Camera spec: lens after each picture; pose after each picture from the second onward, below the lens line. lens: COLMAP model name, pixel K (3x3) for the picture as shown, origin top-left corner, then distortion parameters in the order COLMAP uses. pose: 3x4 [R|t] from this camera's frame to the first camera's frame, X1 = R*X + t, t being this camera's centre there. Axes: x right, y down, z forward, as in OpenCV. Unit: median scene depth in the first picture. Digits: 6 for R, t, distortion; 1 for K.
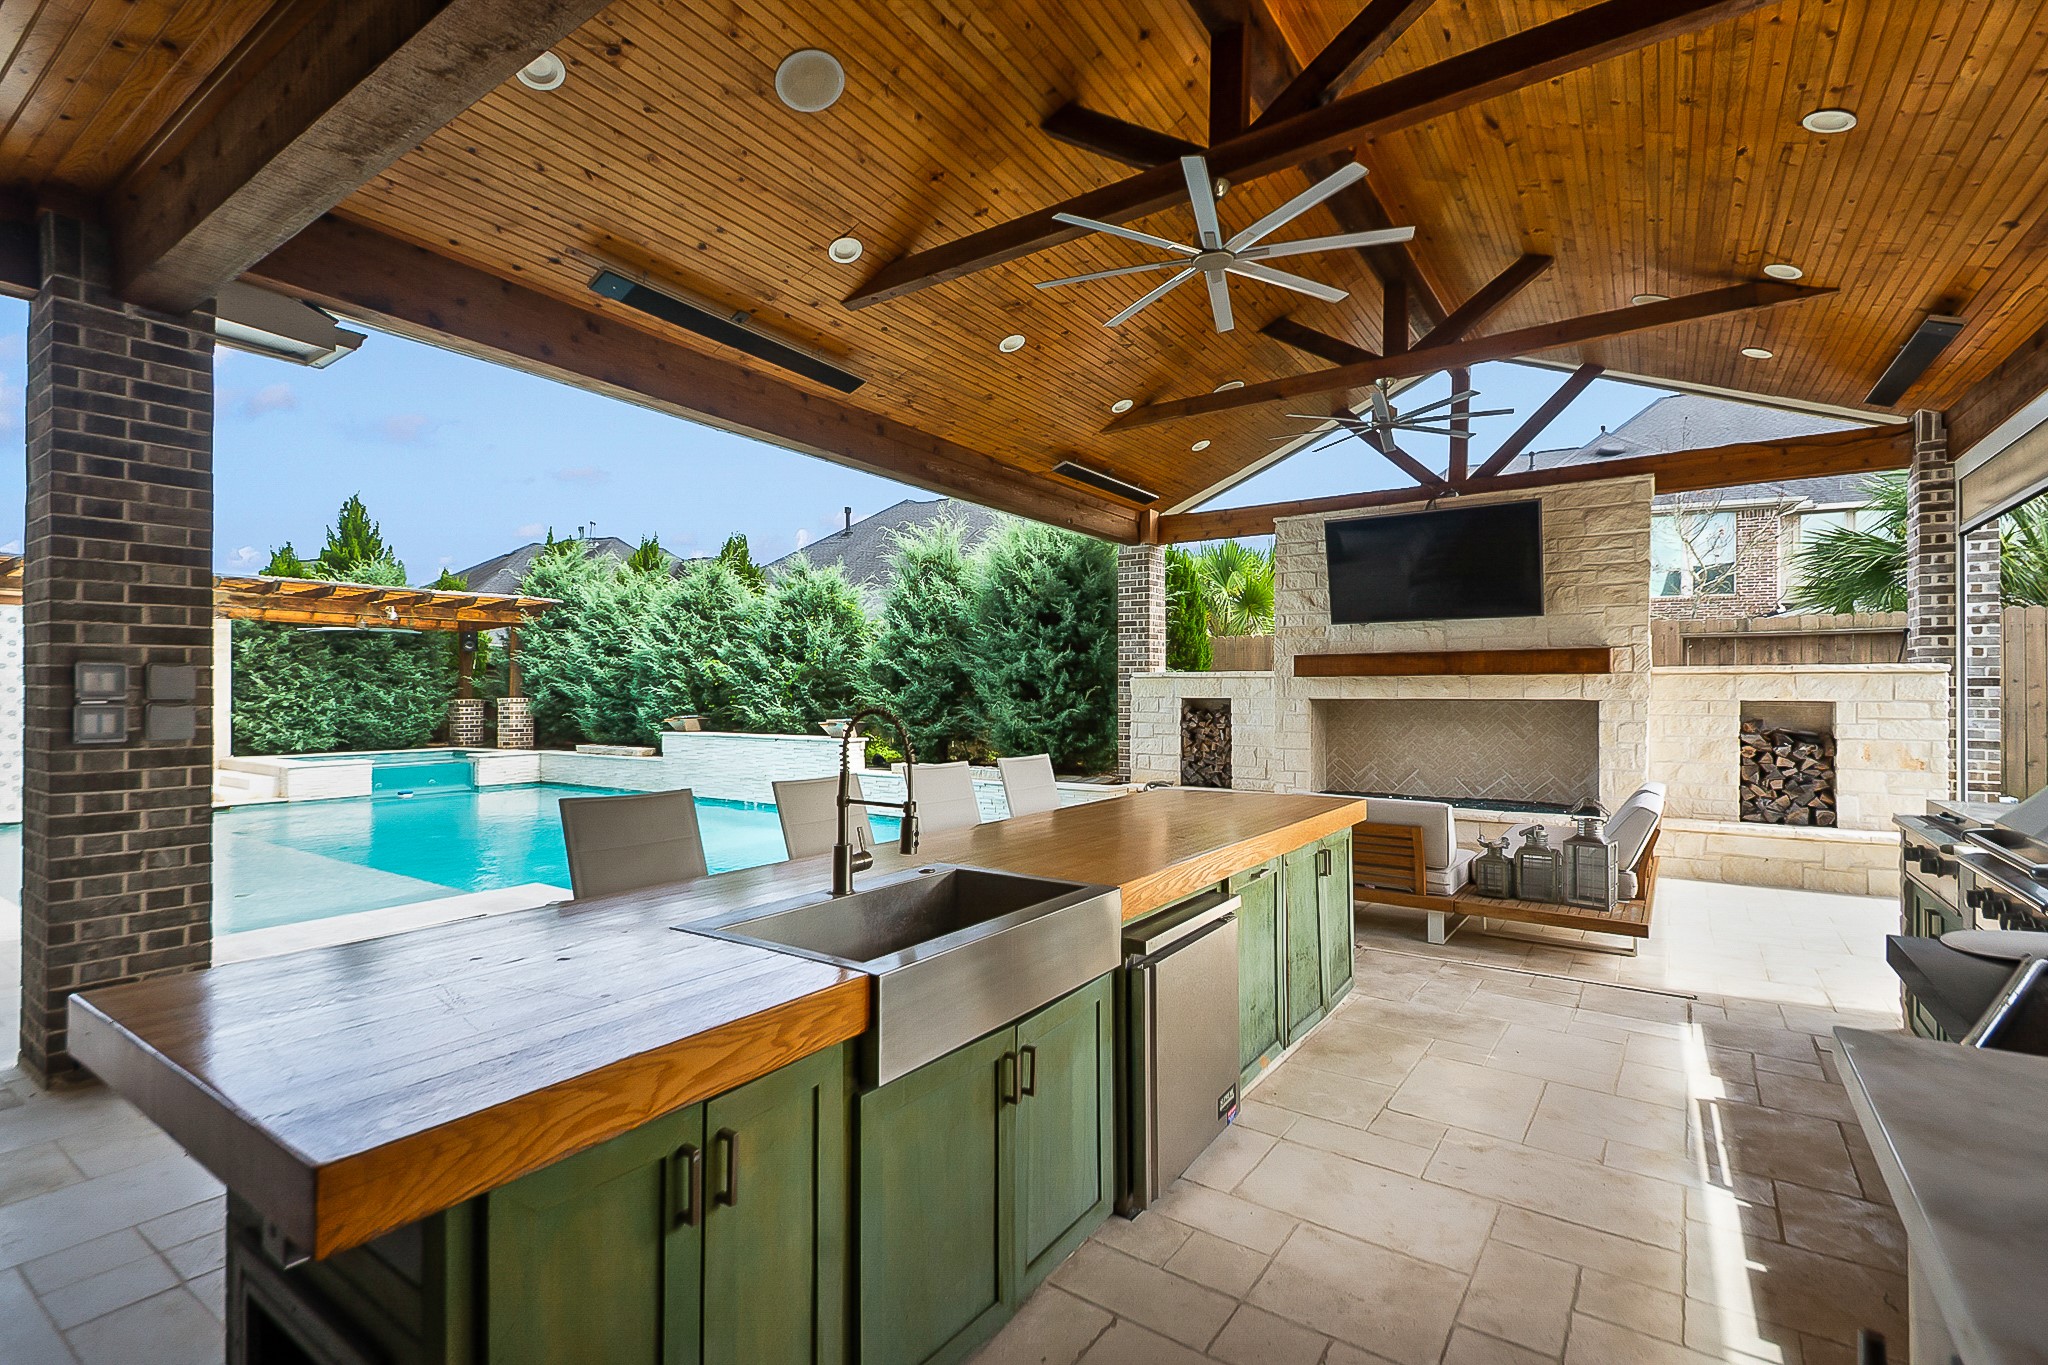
lens RADIAL K [[910.5, 0, 1032.0], [0, 910.5, 689.0], [0, 0, 1]] dist [0.005347, -0.004789]
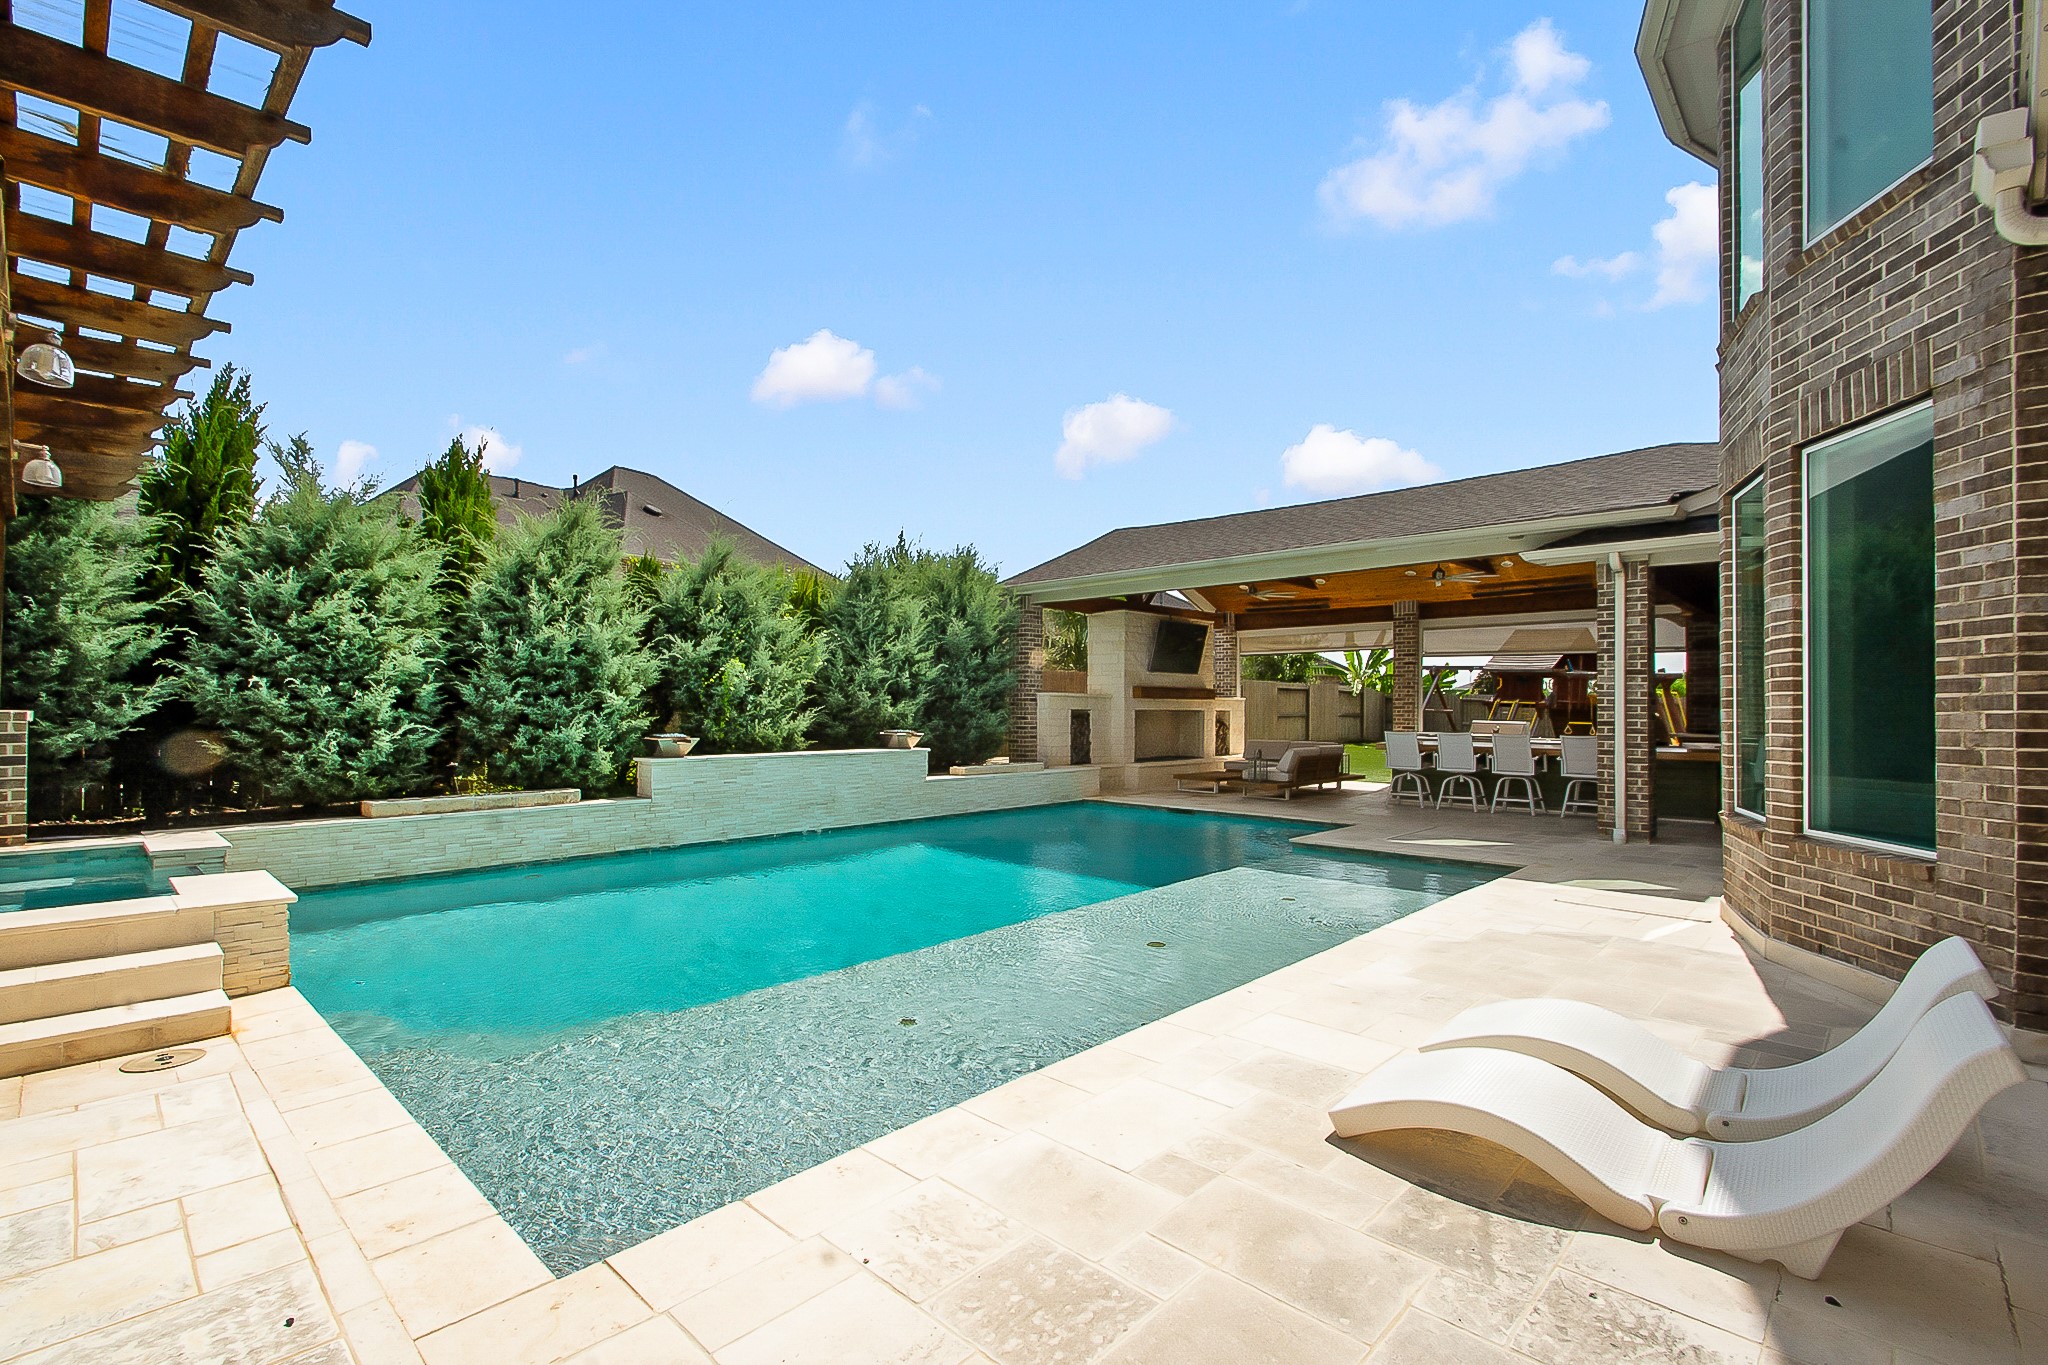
lens RADIAL K [[910.5, 0, 1032.0], [0, 910.5, 689.0], [0, 0, 1]] dist [0.005347, -0.004789]
pose [[0.153957, 0.022268, 0.987827, -1.093048], [-0.012649, 0.999709, -0.020565, 0.005974], [-0.987997, -0.009329, 0.154194, 0.648898]]
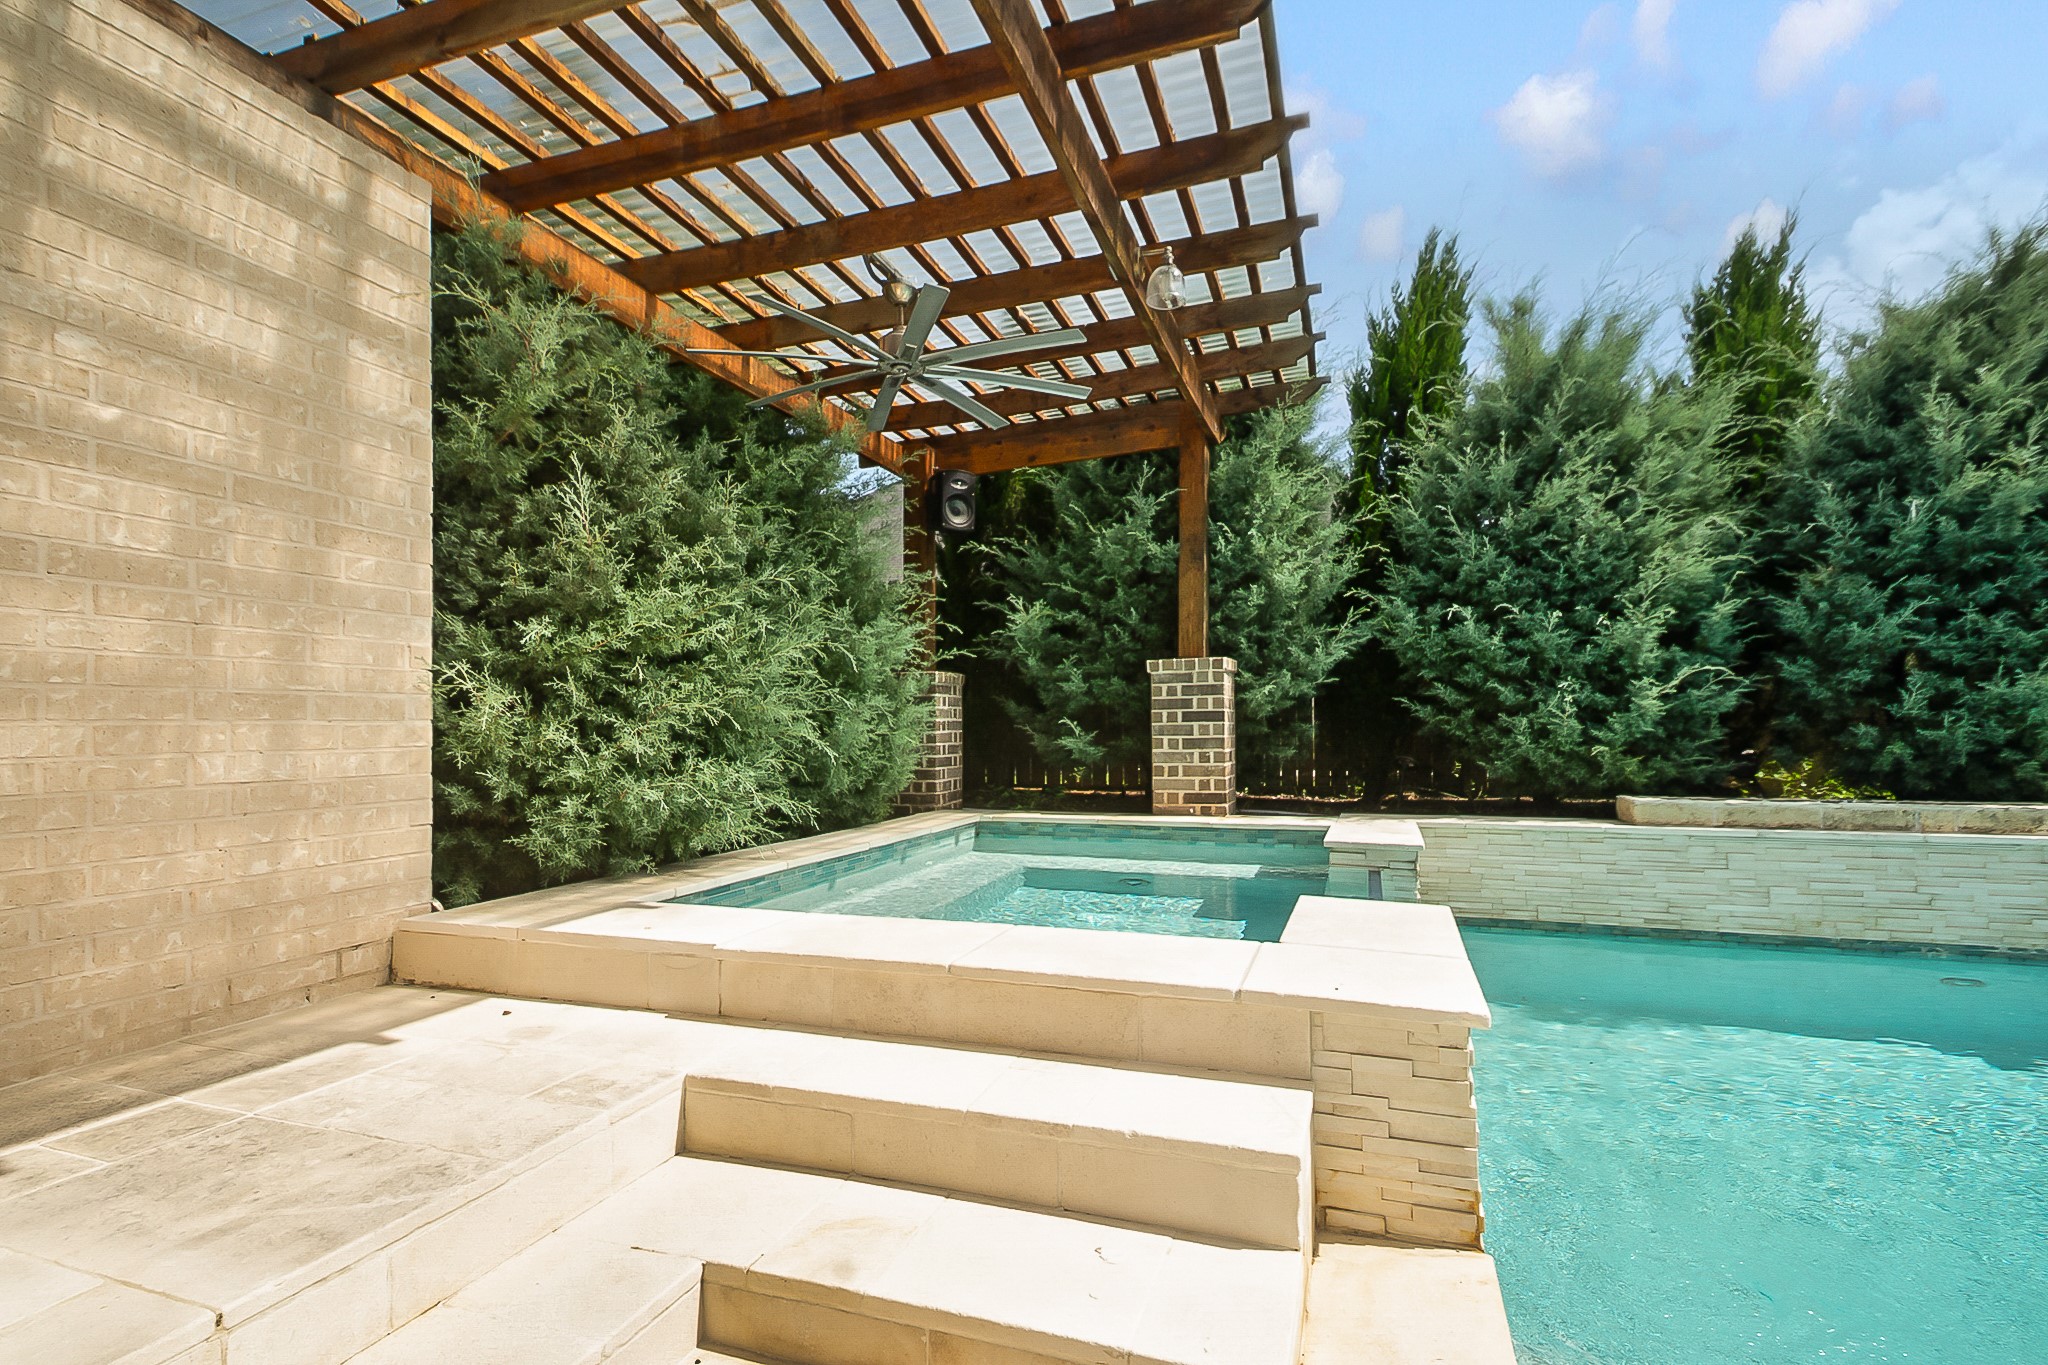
lens RADIAL K [[940.8, 0, 1022.5], [0, 940.8, 717.8], [0, 0, 1]] dist [0.078892, -0.039692]
pose [[0.970198, -0.010210, 0.242097, -0.895169], [0.008924, 0.999940, 0.006406, 0.036751], [-0.242148, -0.004055, 0.970231, 0.855019]]
